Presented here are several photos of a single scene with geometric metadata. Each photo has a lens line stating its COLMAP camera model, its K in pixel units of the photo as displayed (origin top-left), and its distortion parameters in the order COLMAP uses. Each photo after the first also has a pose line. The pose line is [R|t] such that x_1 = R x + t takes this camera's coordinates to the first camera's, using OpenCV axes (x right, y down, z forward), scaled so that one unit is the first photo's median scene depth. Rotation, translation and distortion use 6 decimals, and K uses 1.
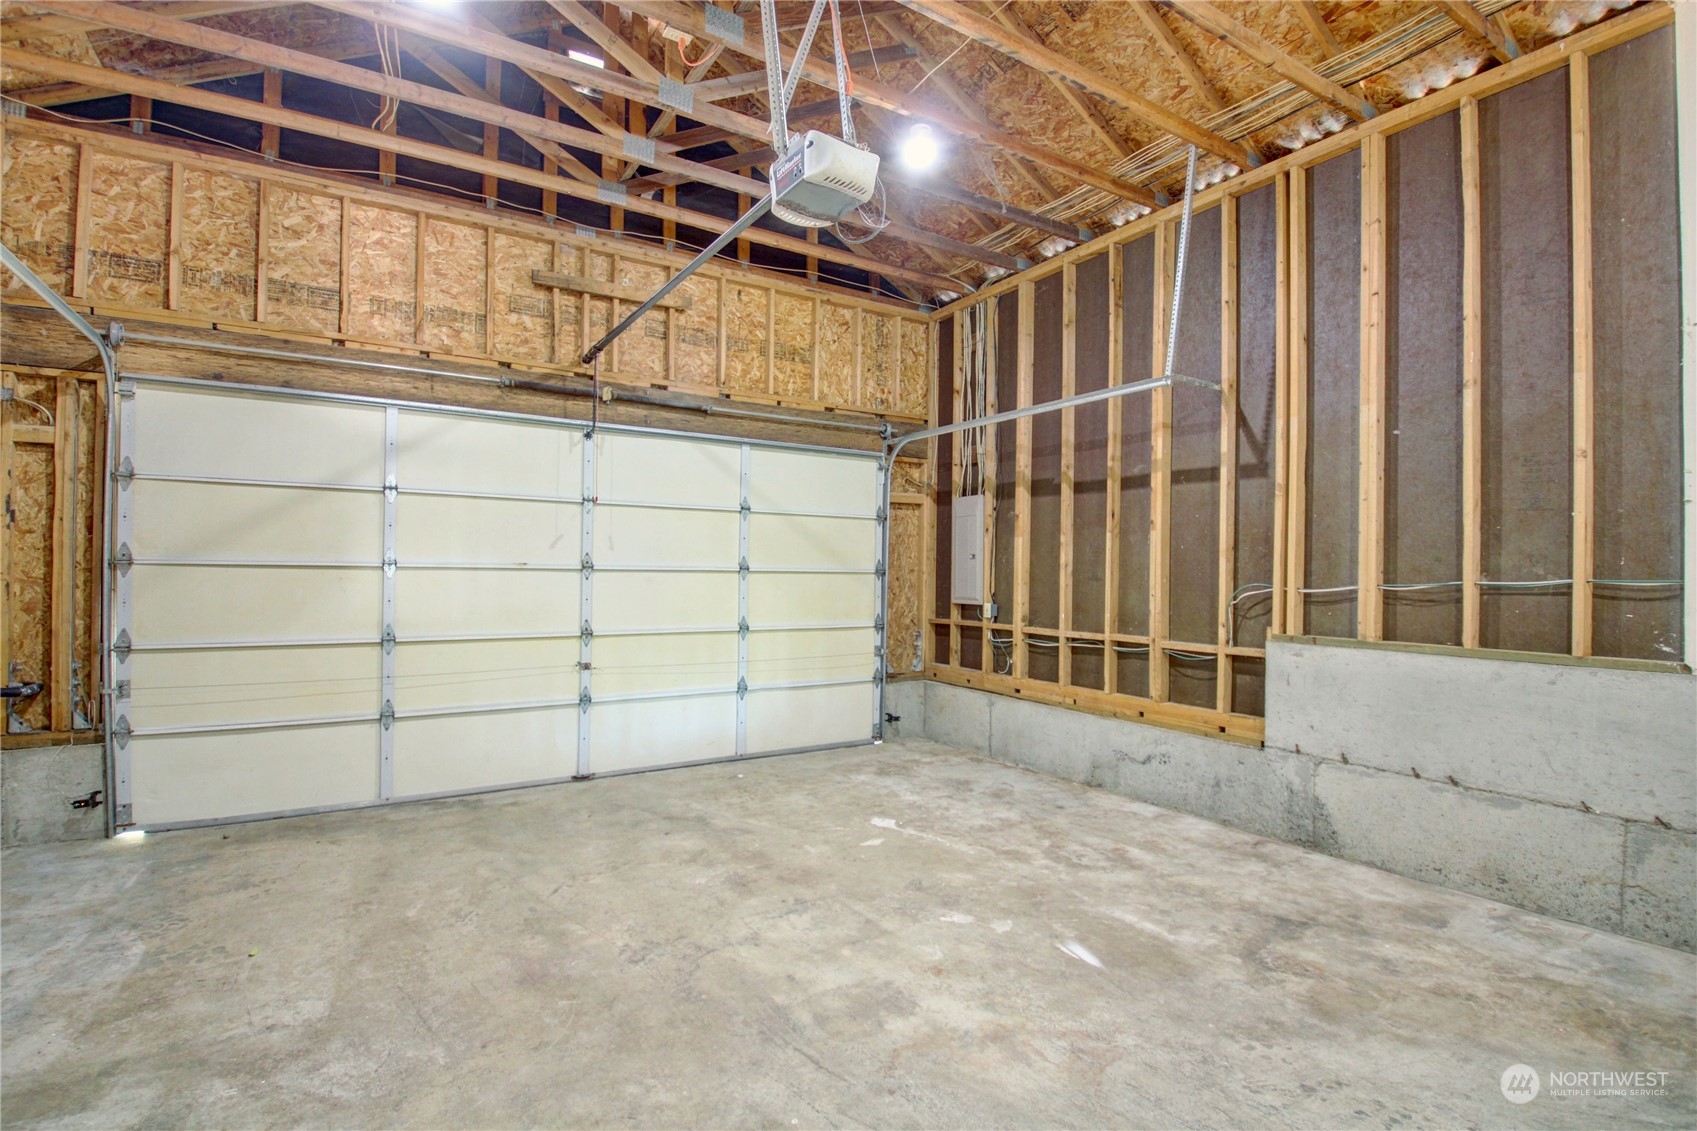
lens RADIAL K [[787.5, 0, 847.1], [0, 787.5, 568.8], [0, 0, 1]] dist [0.016511, -0.028981]
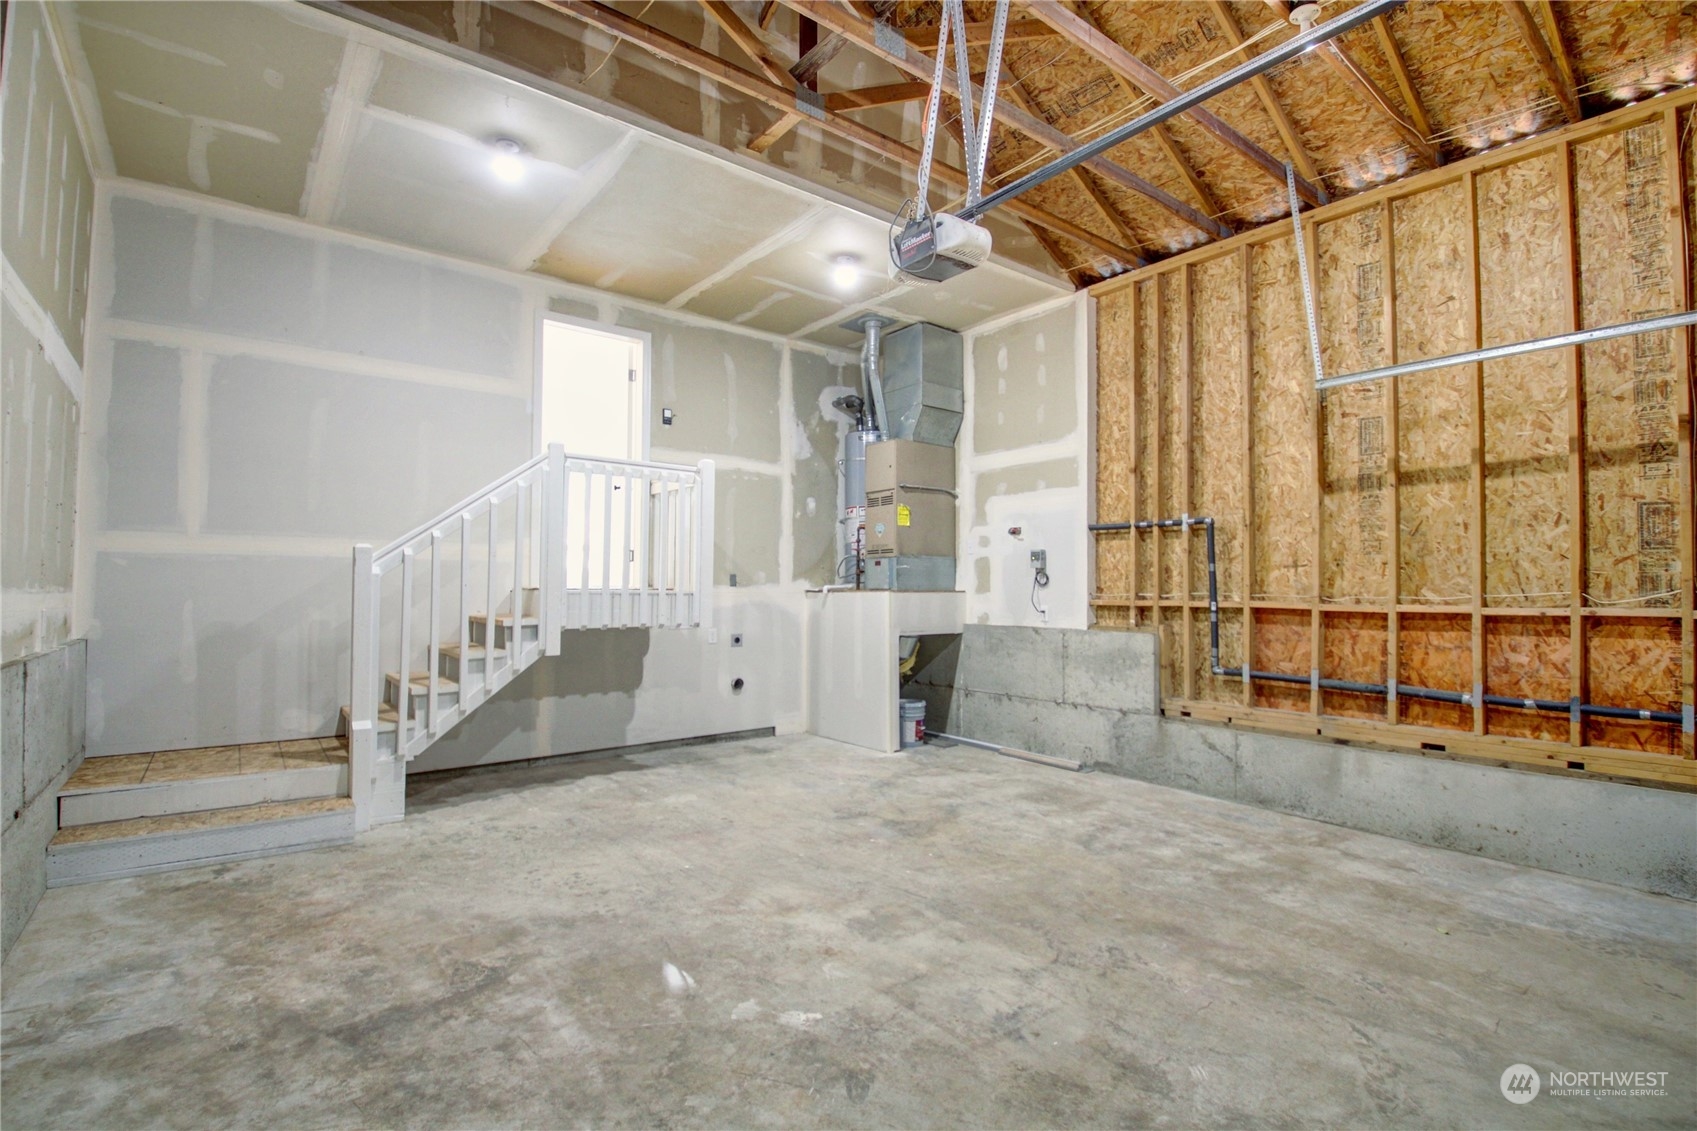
lens RADIAL K [[787.5, 0, 847.1], [0, 787.5, 568.8], [0, 0, 1]] dist [0.016511, -0.028981]
pose [[-0.993475, -0.021232, -0.112057, 0.206997], [-0.017892, 0.999368, -0.030728, 0.026213], [0.112639, -0.028522, -0.993227, 1.951991]]
